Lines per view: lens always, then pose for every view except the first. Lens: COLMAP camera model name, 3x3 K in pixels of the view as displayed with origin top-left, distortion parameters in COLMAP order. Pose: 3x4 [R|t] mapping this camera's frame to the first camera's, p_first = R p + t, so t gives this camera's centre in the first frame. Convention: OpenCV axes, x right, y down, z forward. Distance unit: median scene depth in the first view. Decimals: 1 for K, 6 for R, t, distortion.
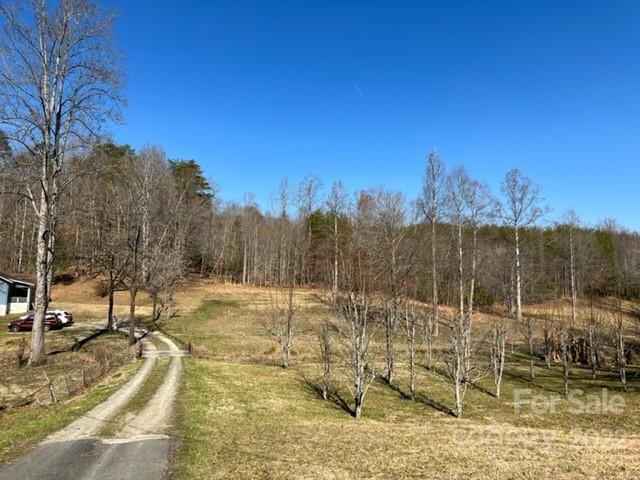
lens RADIAL K [[477.9, 0, 323.9], [0, 477.9, 235.0], [0, 0, 1]] dist [0.072067, -0.081218]
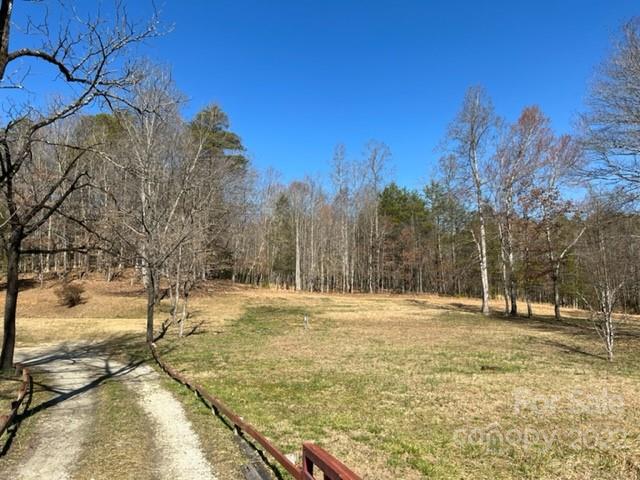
lens RADIAL K [[477.9, 0, 320.1], [0, 477.9, 239.1], [0, 0, 1]] dist [0.072067, -0.081218]
pose [[0.998115, -0.042894, -0.043897, -0.123690], [0.040739, 0.997974, -0.048864, 0.079972], [0.045904, 0.046983, 0.997840, 0.401900]]
